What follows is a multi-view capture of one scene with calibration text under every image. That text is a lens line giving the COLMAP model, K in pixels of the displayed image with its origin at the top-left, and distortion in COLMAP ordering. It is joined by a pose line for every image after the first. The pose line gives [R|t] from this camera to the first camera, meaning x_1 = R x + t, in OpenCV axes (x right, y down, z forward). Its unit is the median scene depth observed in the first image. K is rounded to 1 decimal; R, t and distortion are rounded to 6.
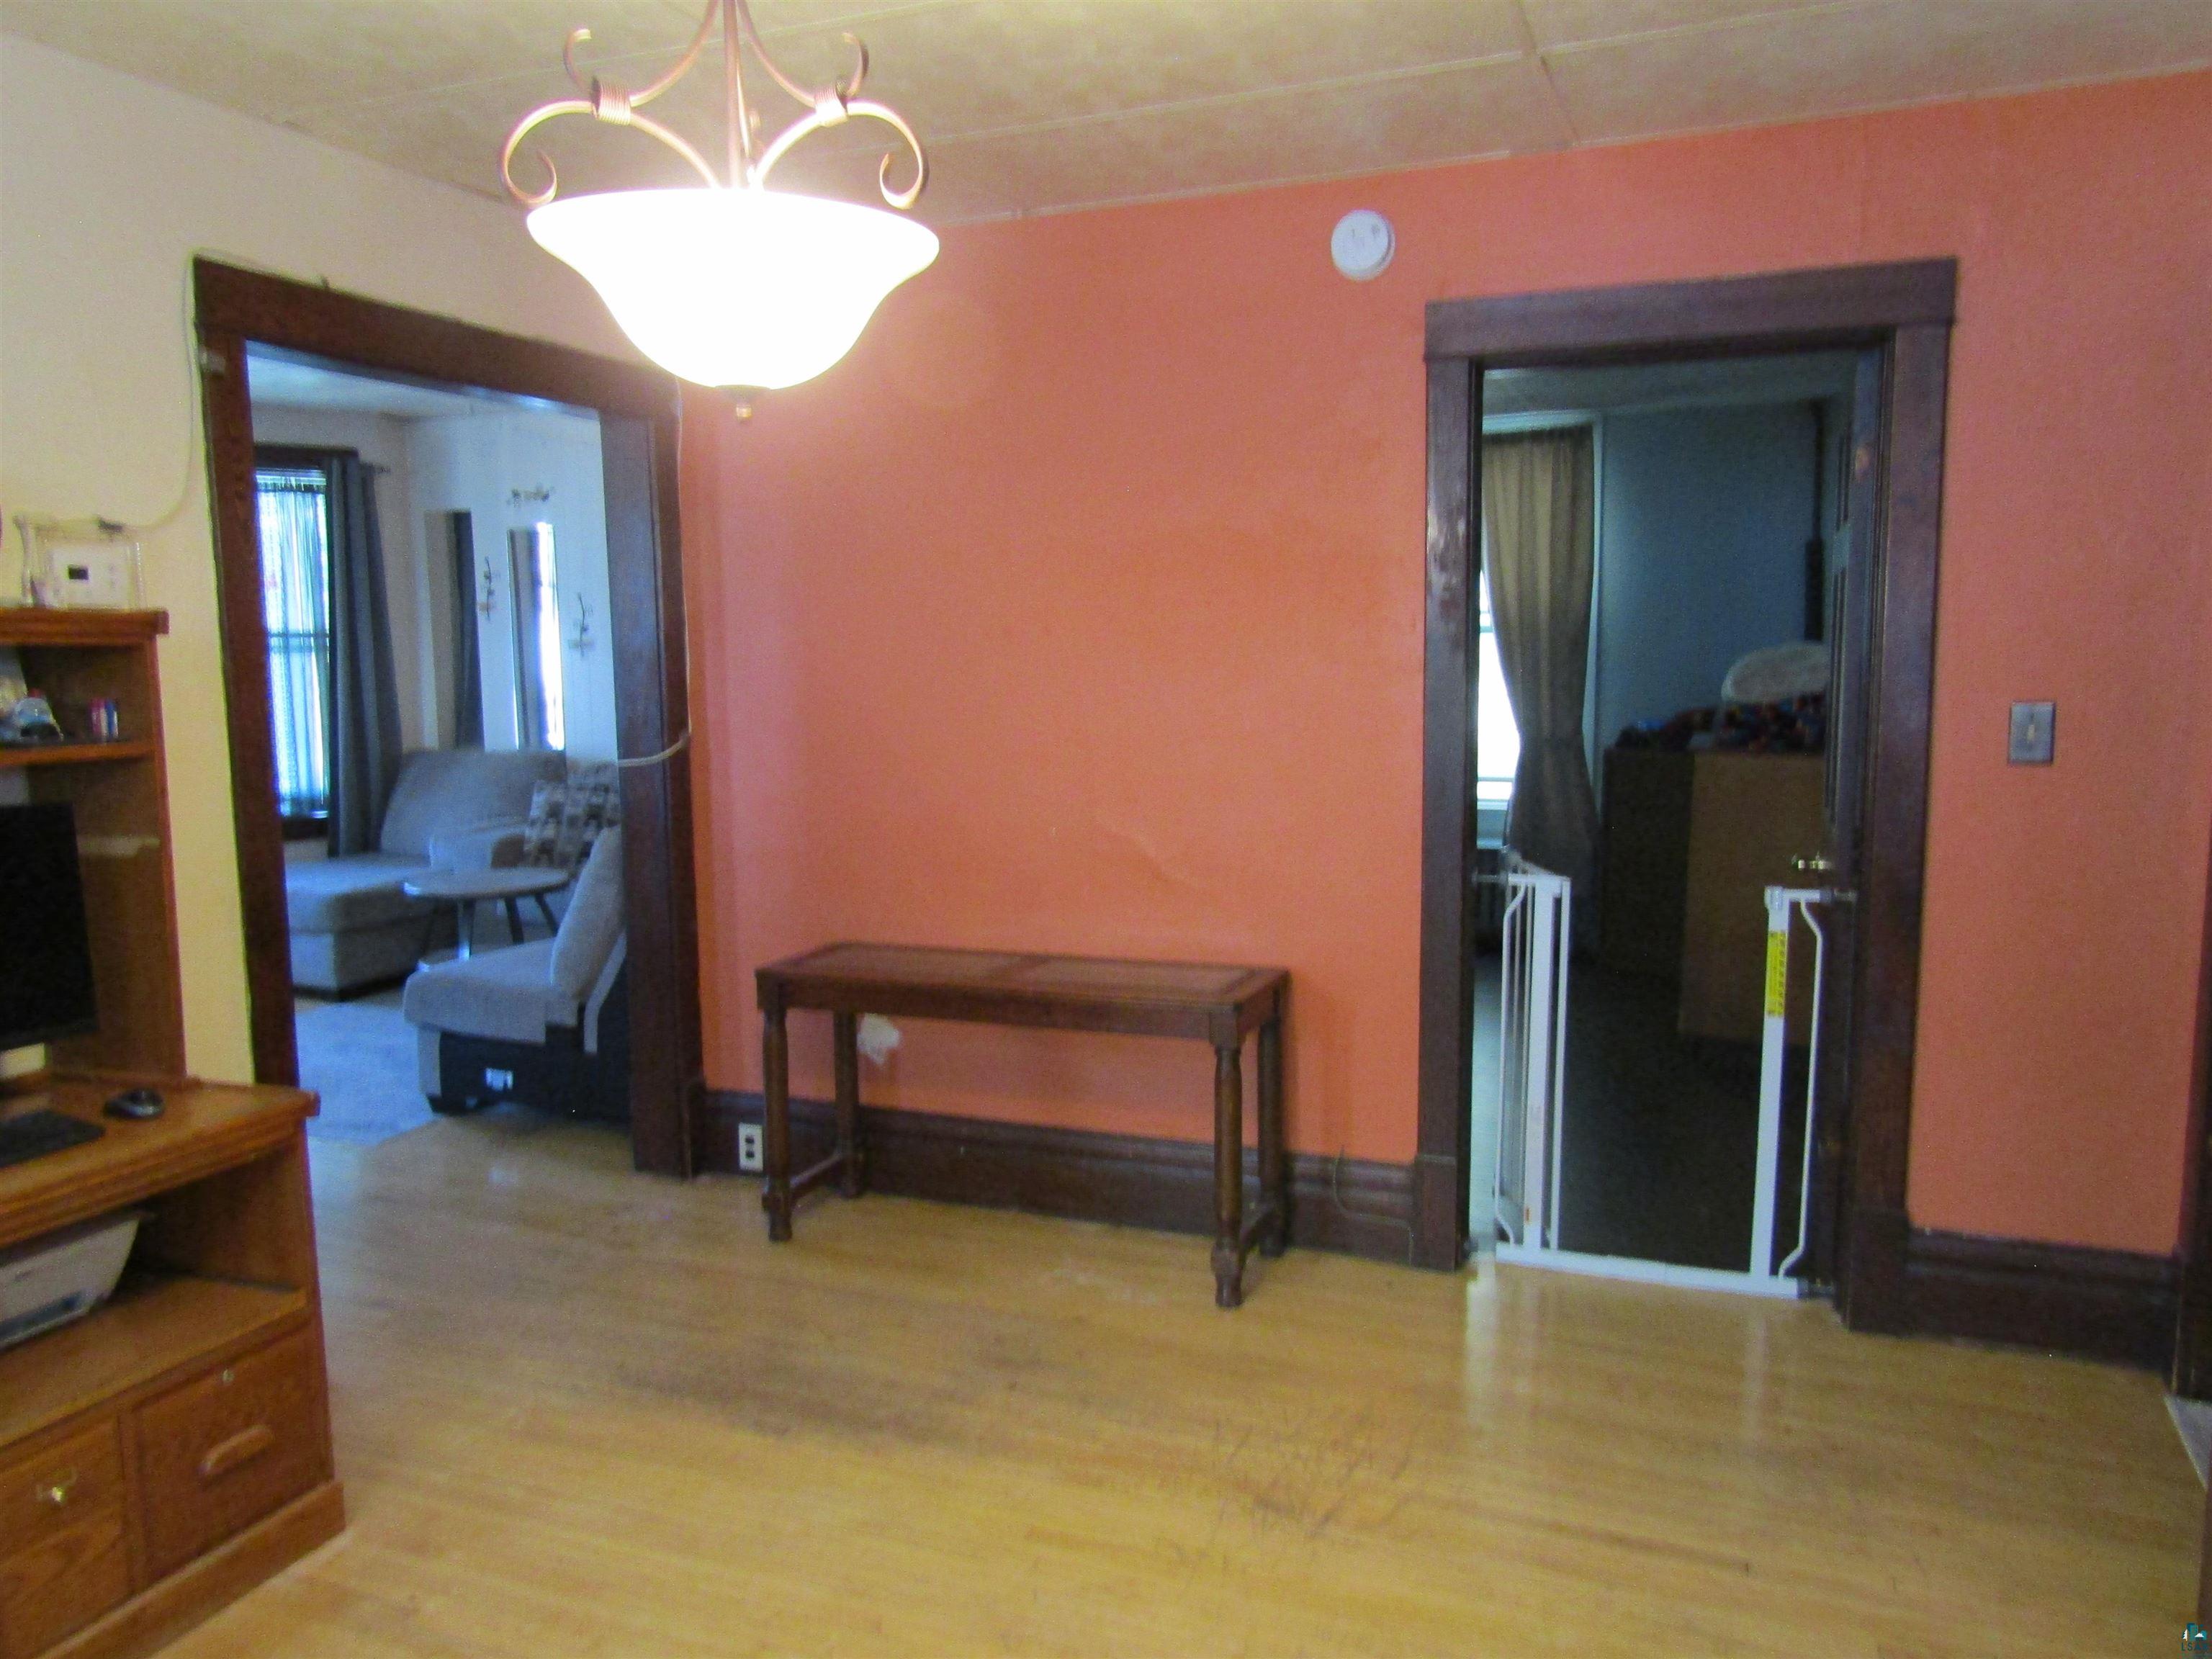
lens RADIAL K [[1595.2, 0, 1113.1], [0, 1595.2, 835.3], [0, 0, 1]] dist [0.002733, -0.008043]
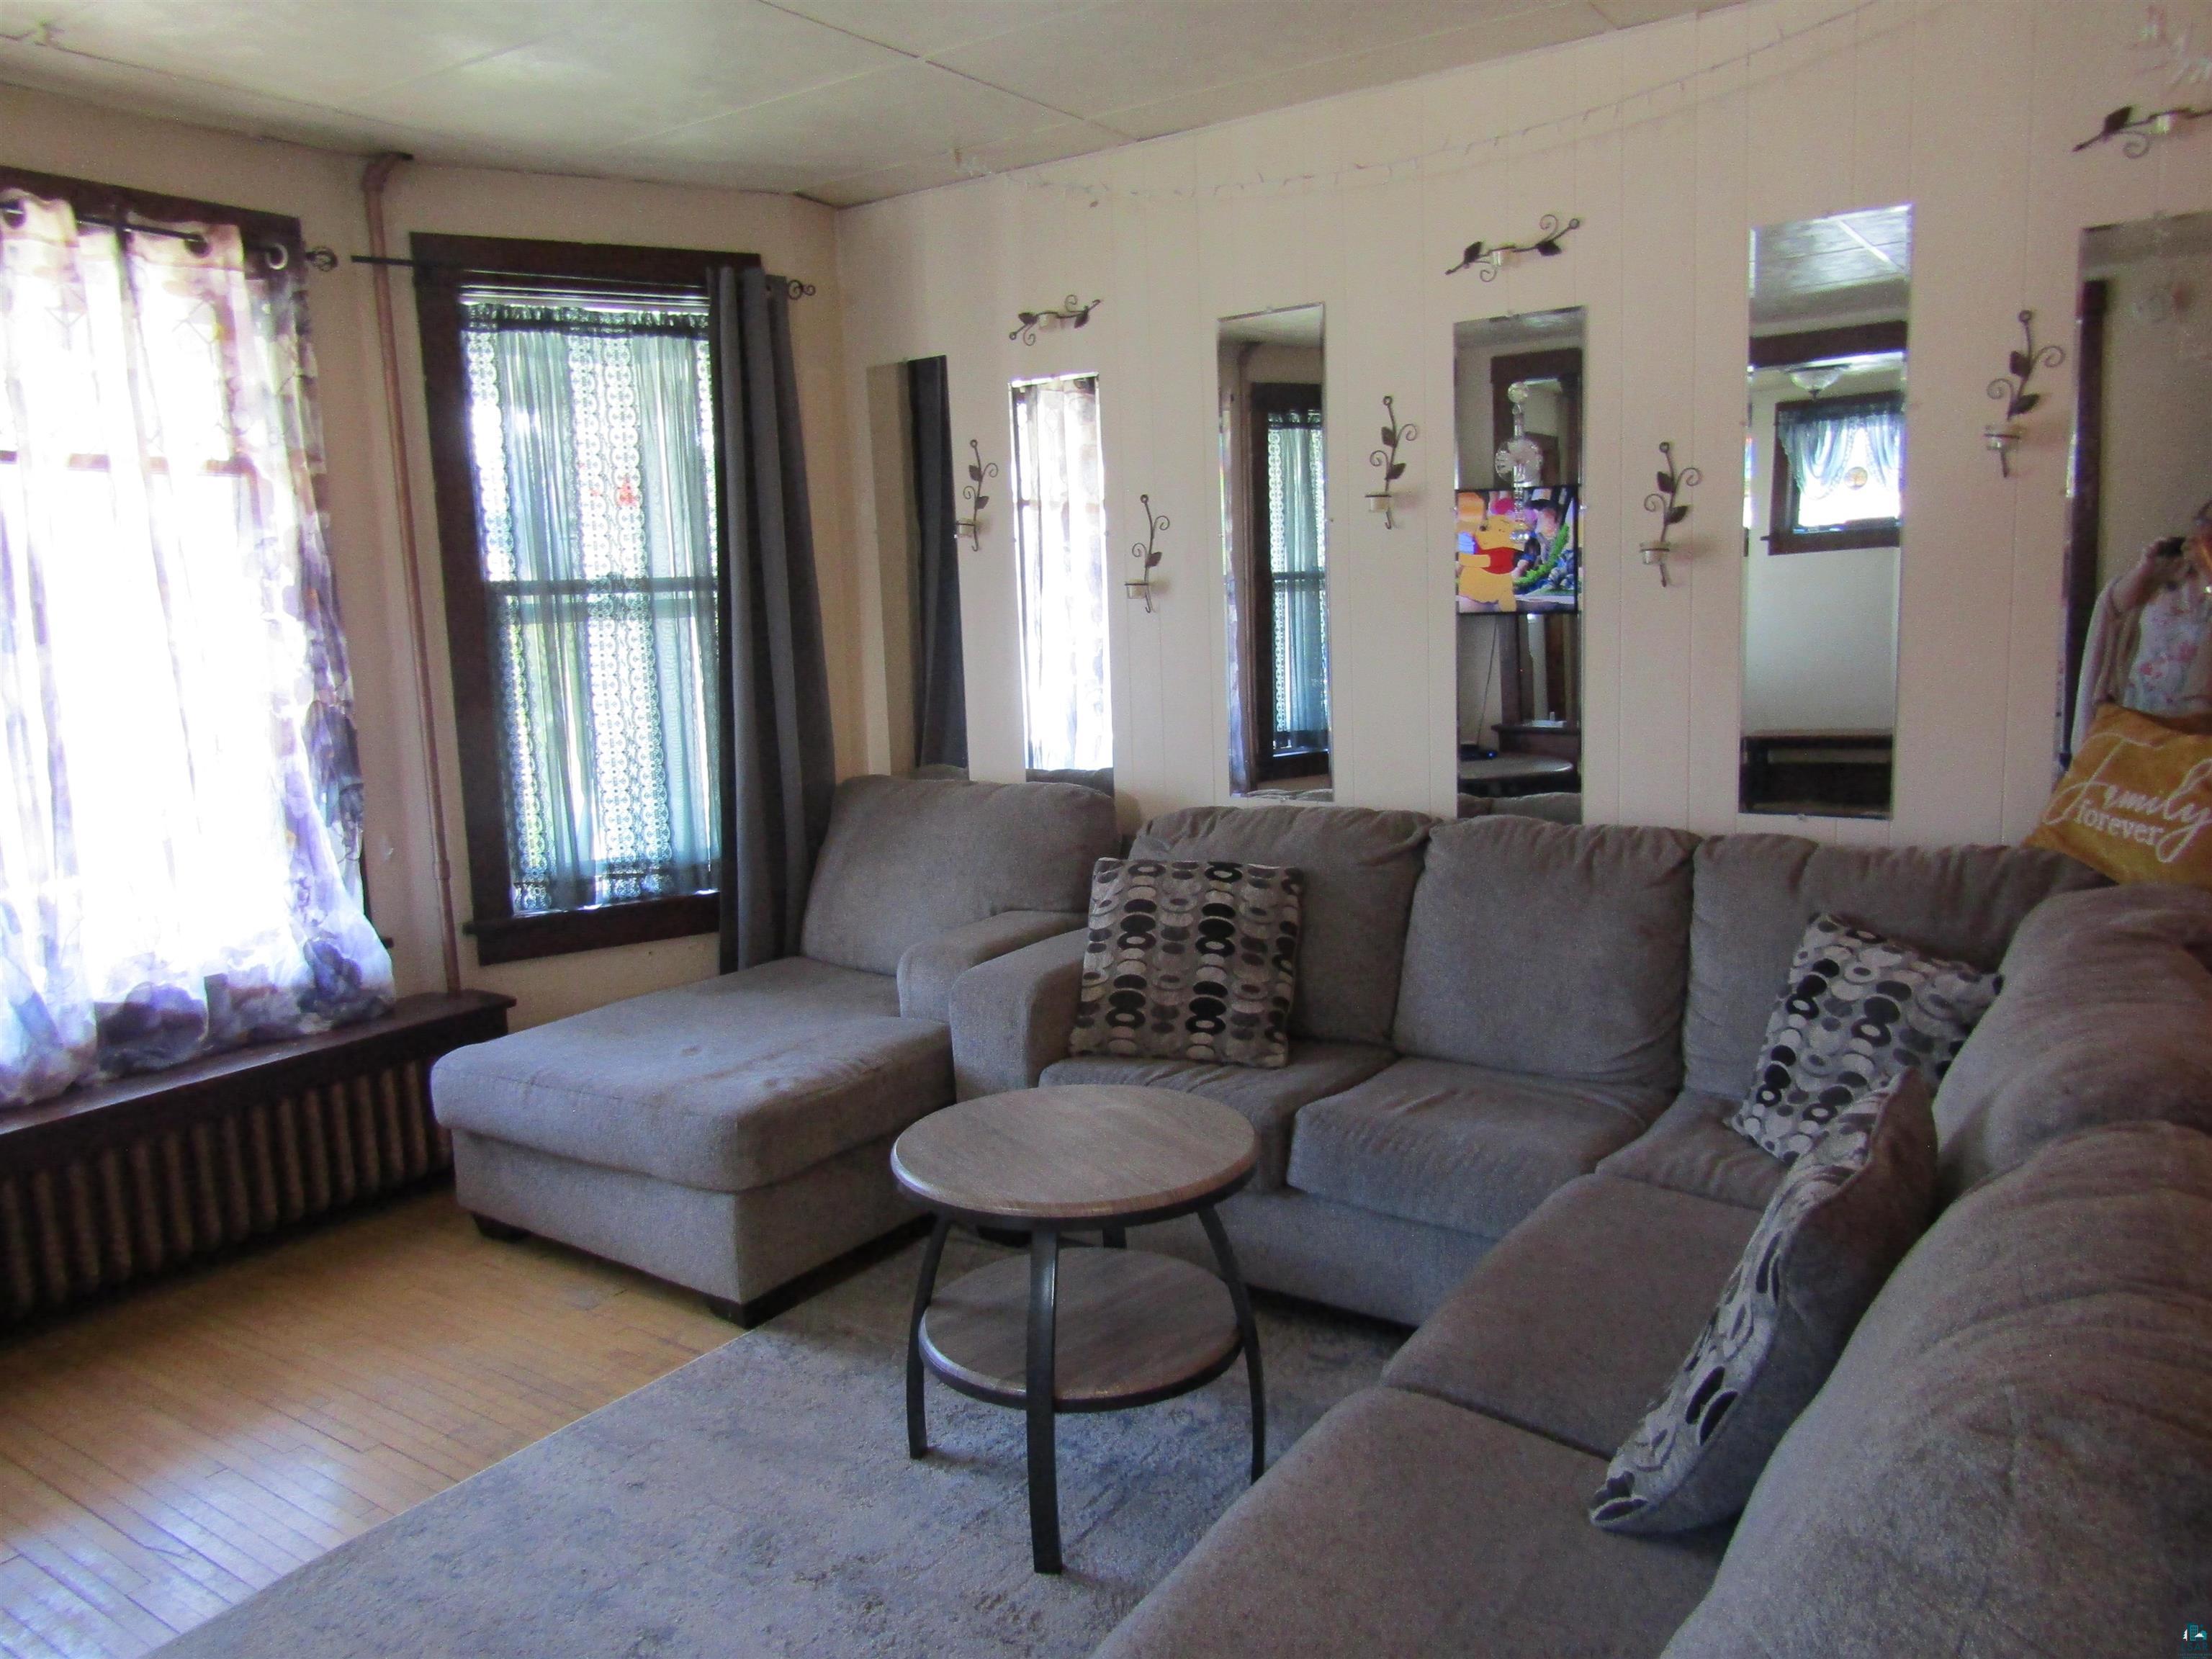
lens RADIAL K [[1595.2, 0, 1120.2], [0, 1595.2, 833.7], [0, 0, 1]] dist [0.002733, -0.008043]
pose [[0.978112, 0.003096, -0.208058, -0.231197], [0.002928, 0.999585, 0.028640, -0.051656], [0.208061, -0.028622, 0.977697, 0.468578]]
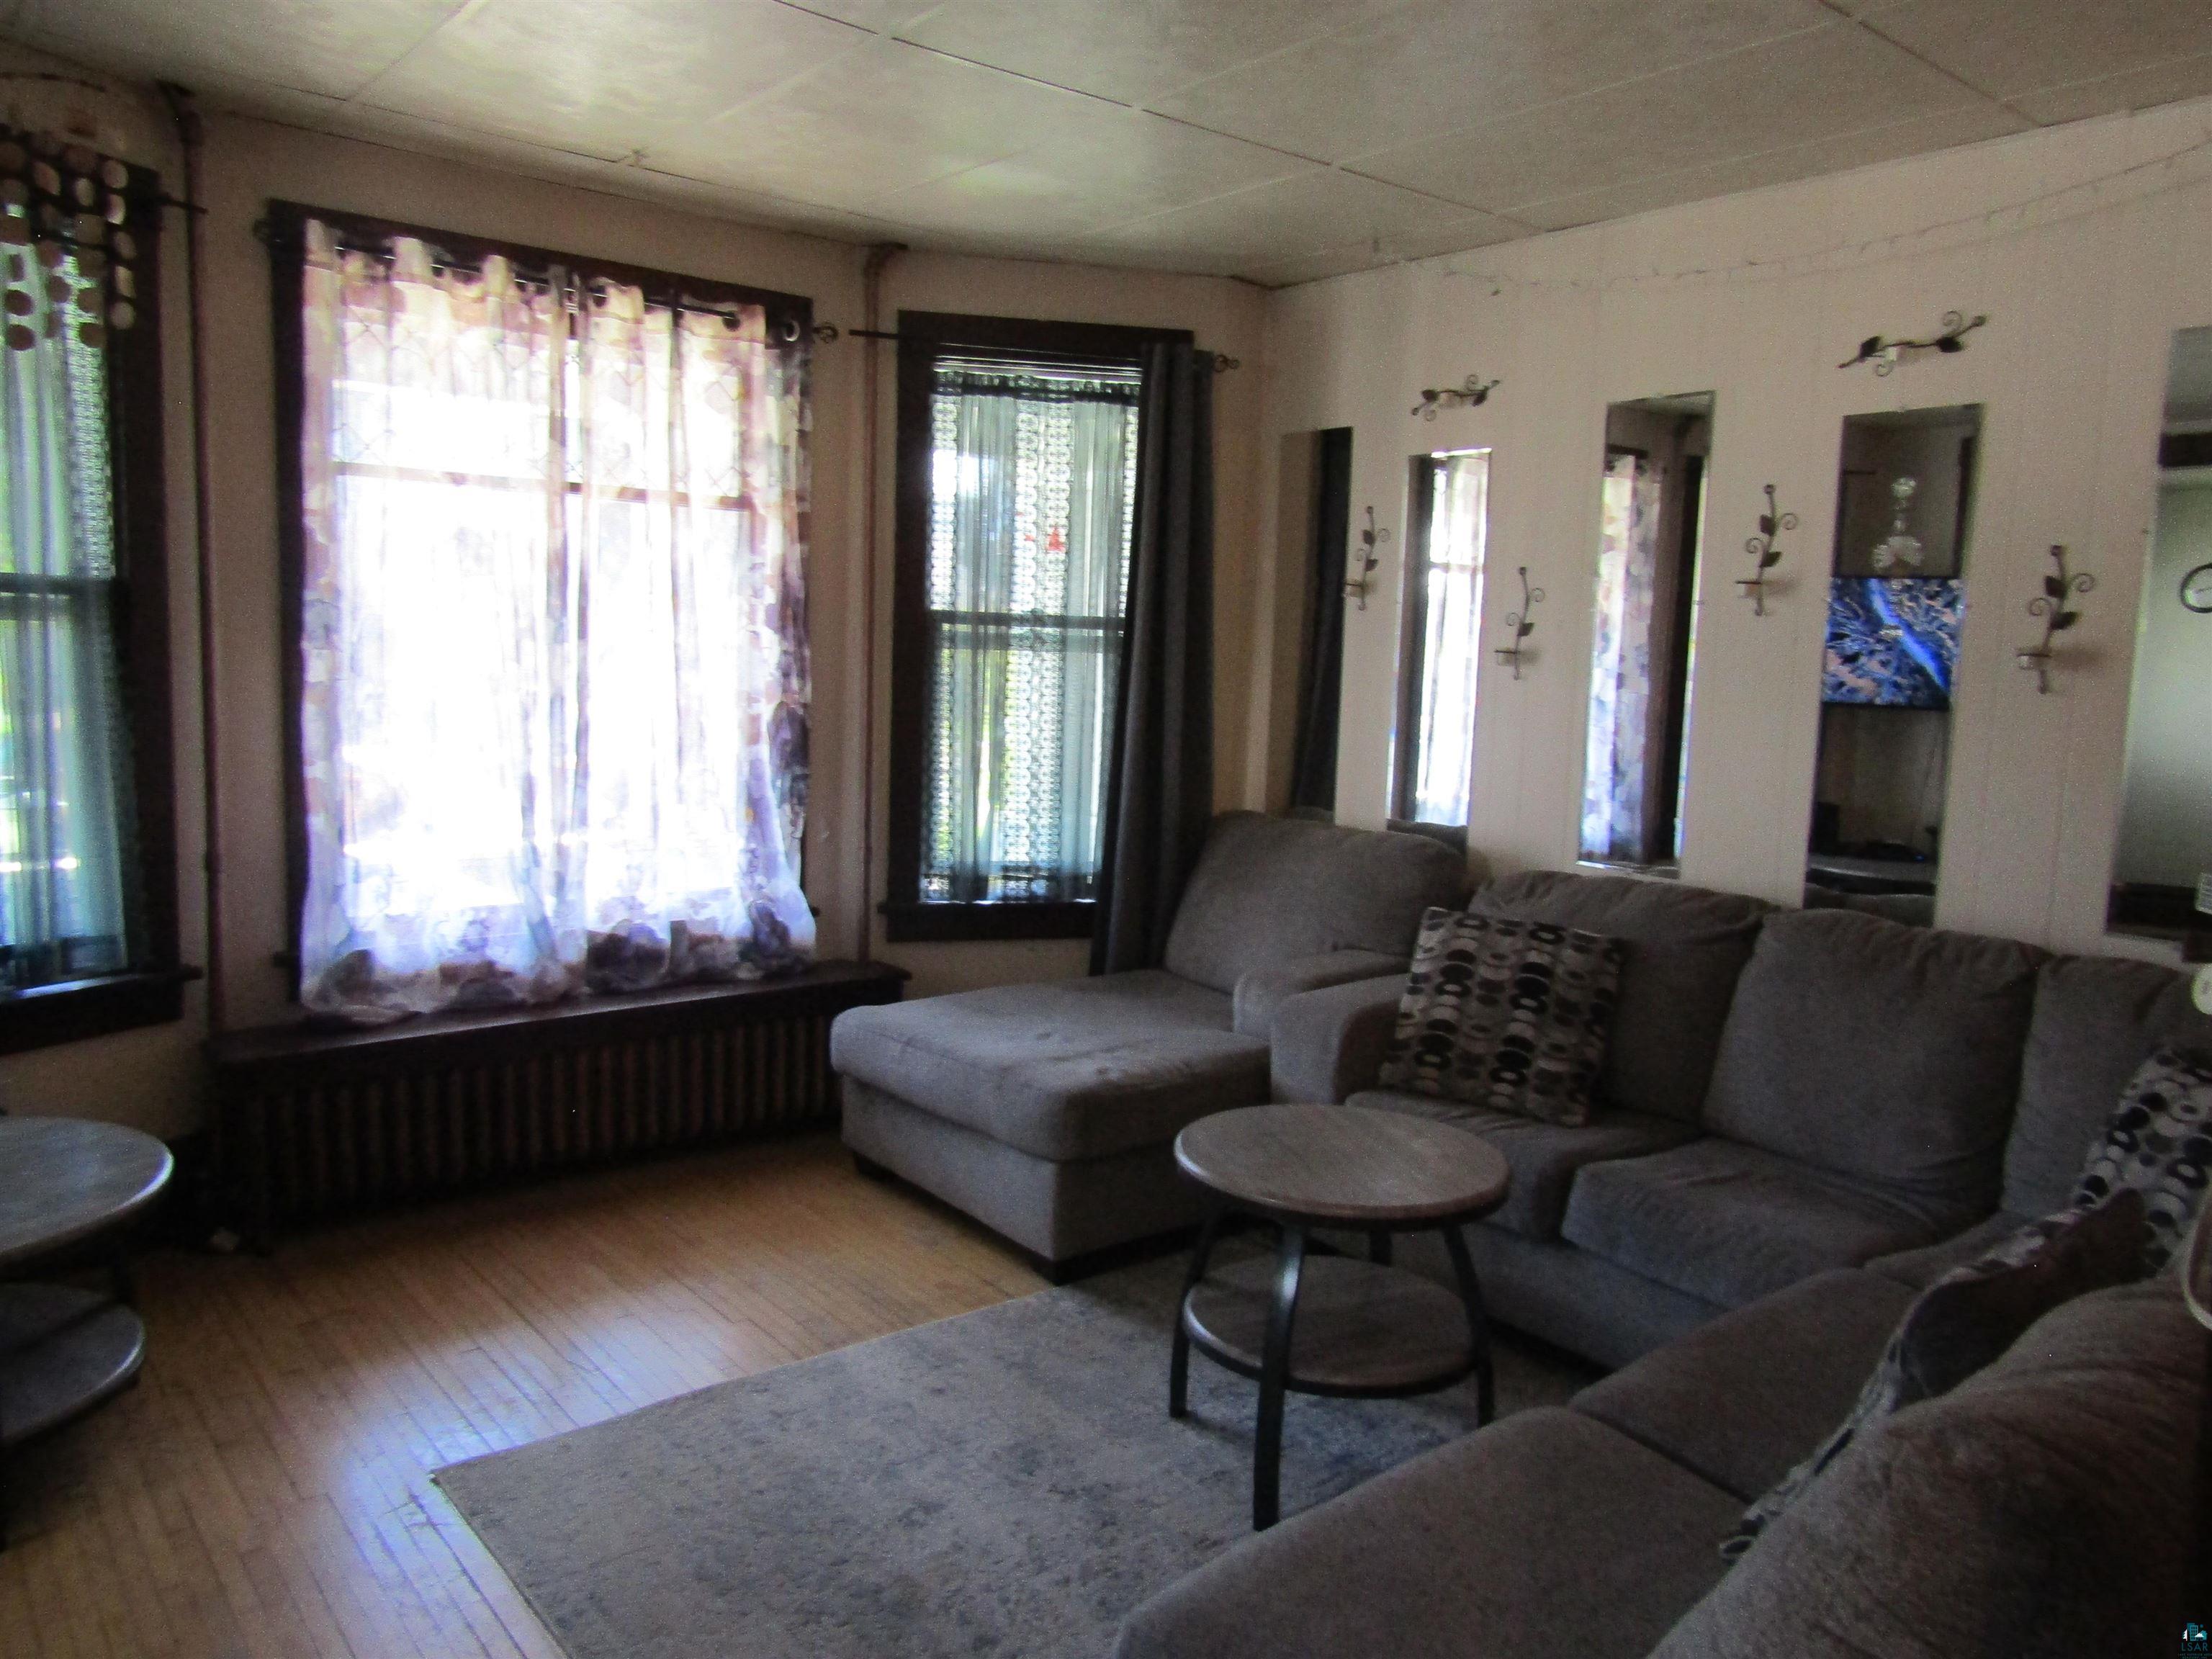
lens RADIAL K [[1595.2, 0, 1115.4], [0, 1595.2, 838.1], [0, 0, 1]] dist [0.002733, -0.008043]
pose [[0.880352, 0.094238, -0.464865, -0.191700], [-0.098163, 0.995045, 0.015816, -0.050688], [0.464052, 0.031709, 0.885240, 0.440302]]
